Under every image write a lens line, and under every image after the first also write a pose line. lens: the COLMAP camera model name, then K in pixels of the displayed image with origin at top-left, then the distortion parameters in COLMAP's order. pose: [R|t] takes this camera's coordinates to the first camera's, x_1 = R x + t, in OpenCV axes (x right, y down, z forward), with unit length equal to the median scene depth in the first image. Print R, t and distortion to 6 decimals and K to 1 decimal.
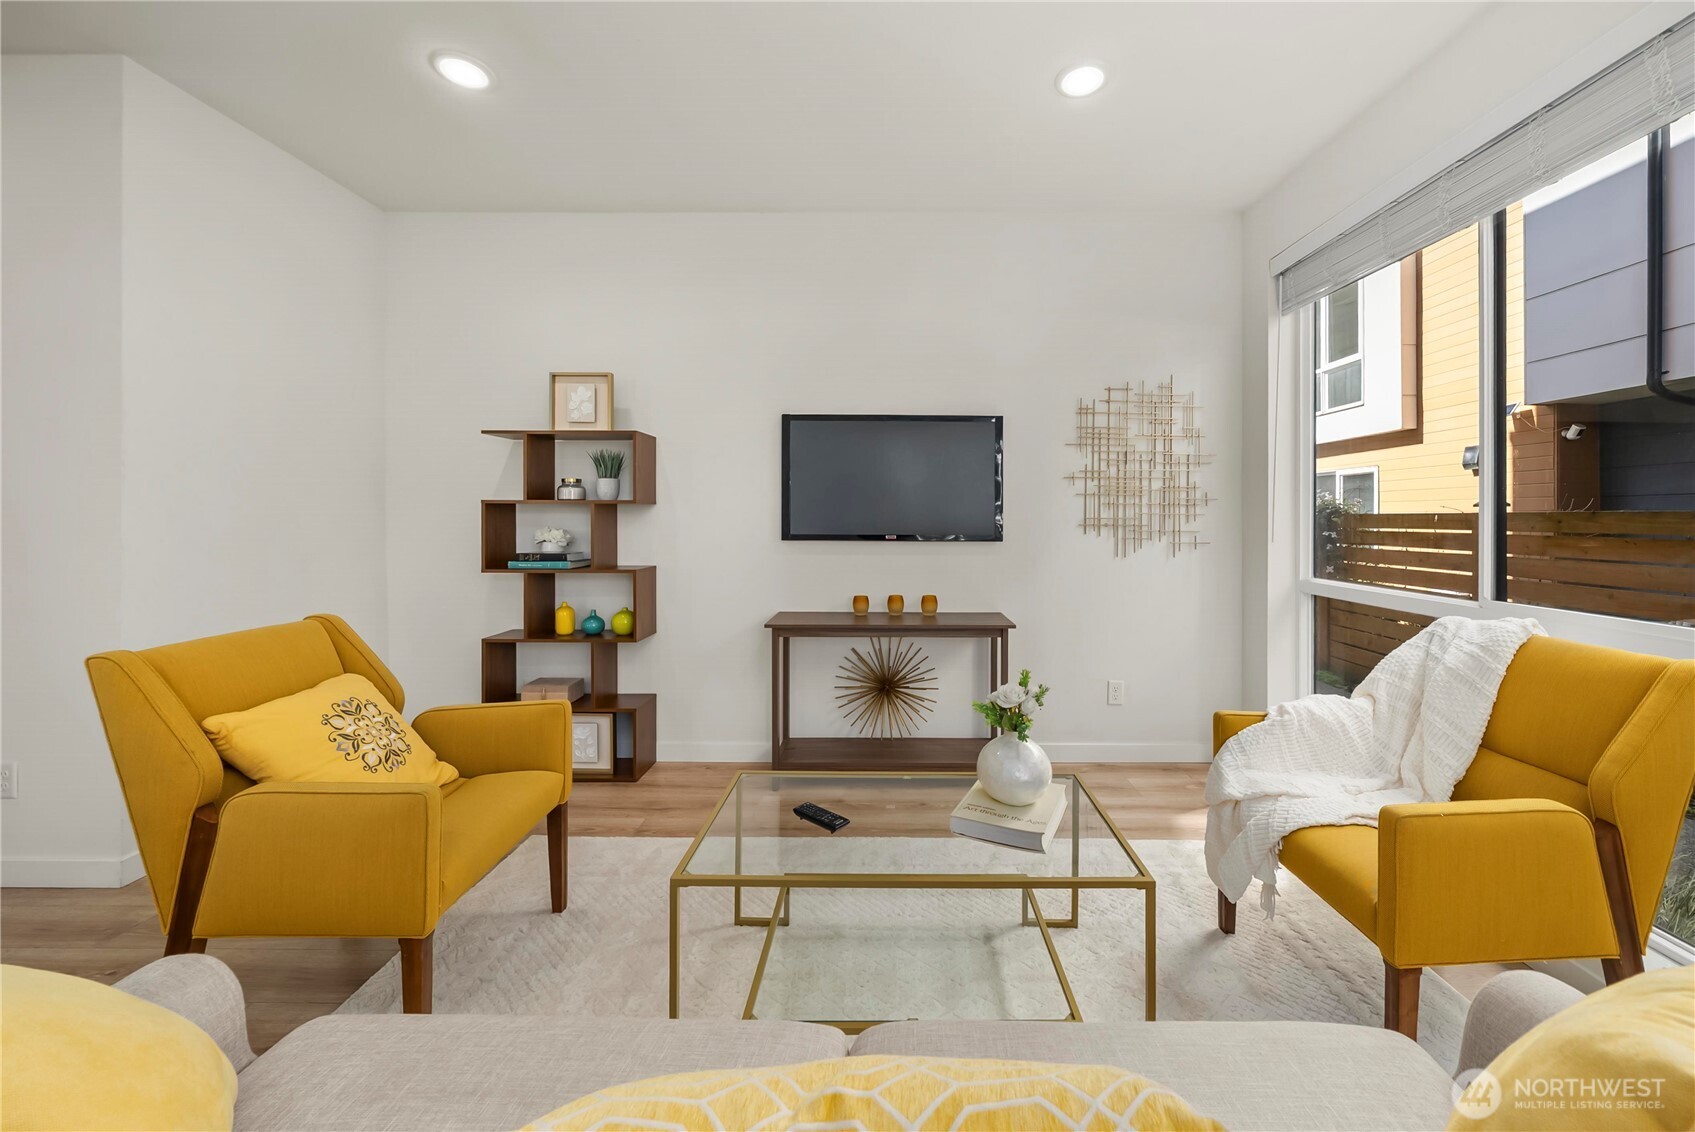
lens RADIAL K [[627.2, 0, 891.5], [0, 627.2, 513.4], [0, 0, 1]] dist [-0.002745, -0.000211]
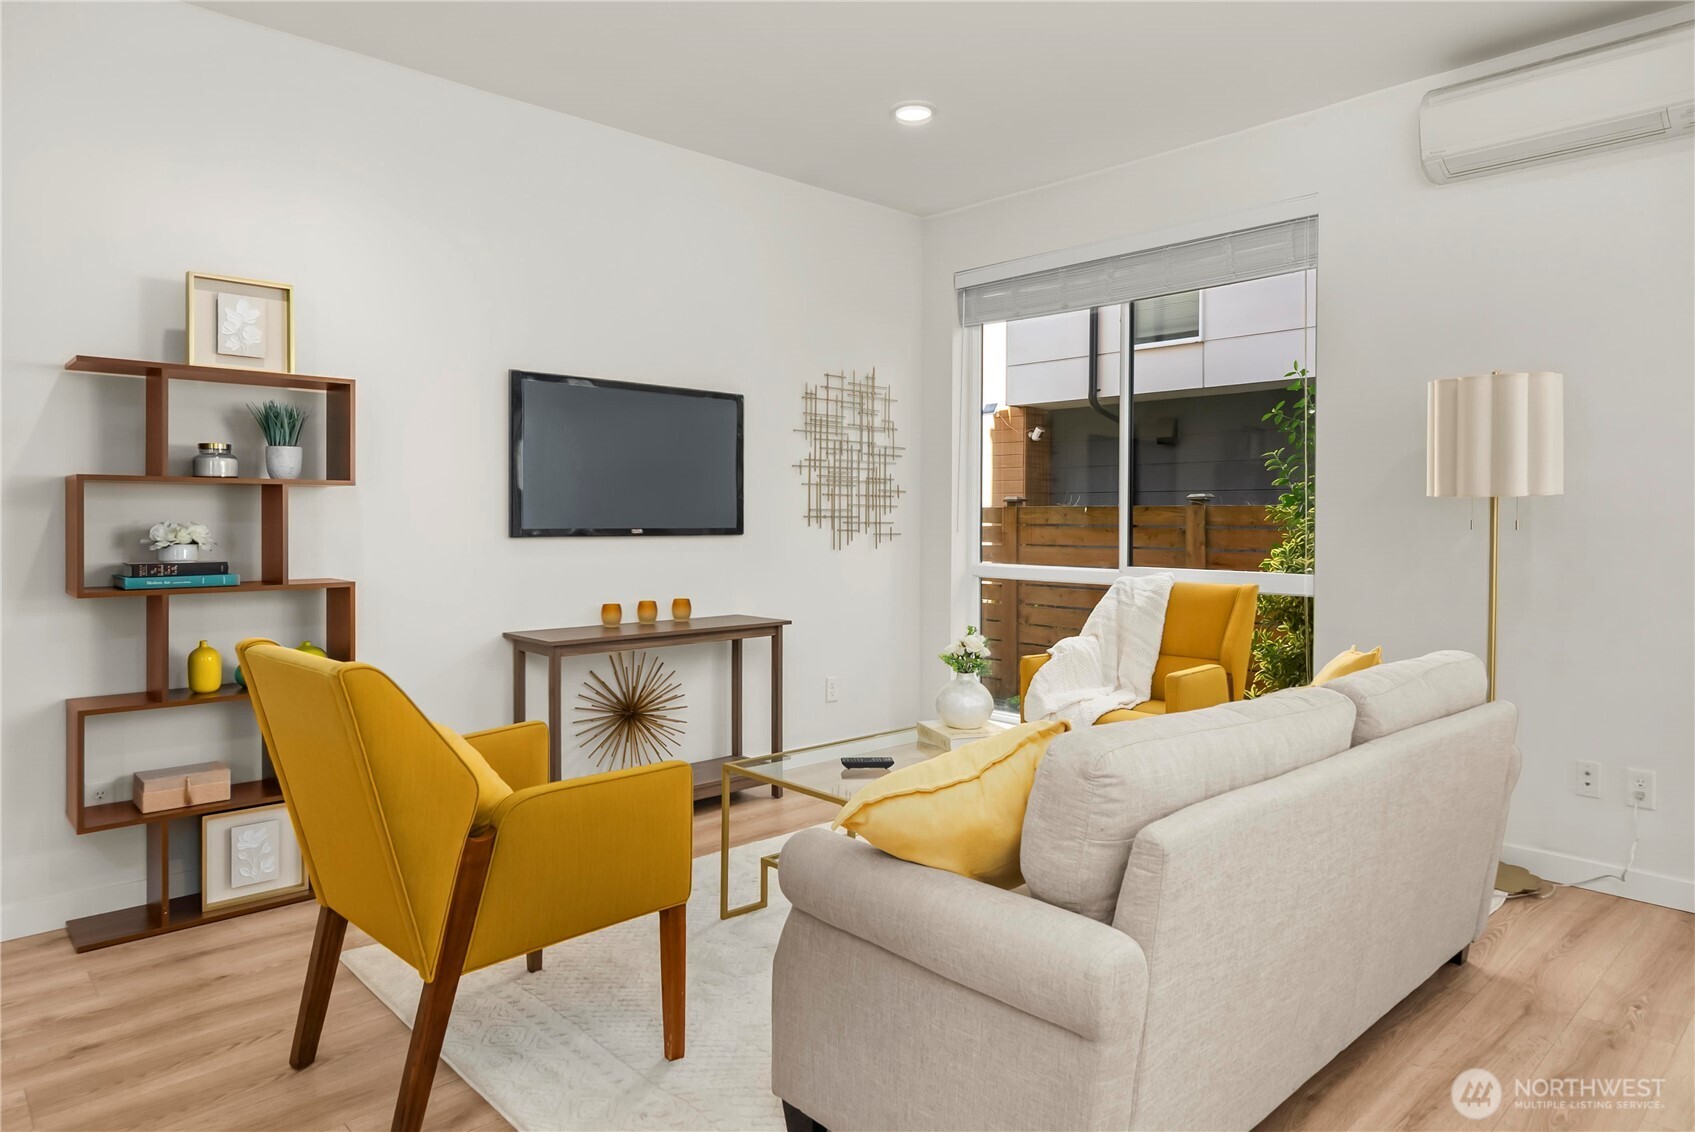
lens RADIAL K [[1050.5, 0, 846.4], [0, 1050.5, 519.8], [0, 0, 1]] dist [-0.005829, -0.000687]
pose [[0.723370, -0.004555, 0.690446, -0.750365], [-0.002684, 0.999952, 0.009408, 0.008834], [-0.690455, -0.008658, 0.723323, -0.187513]]
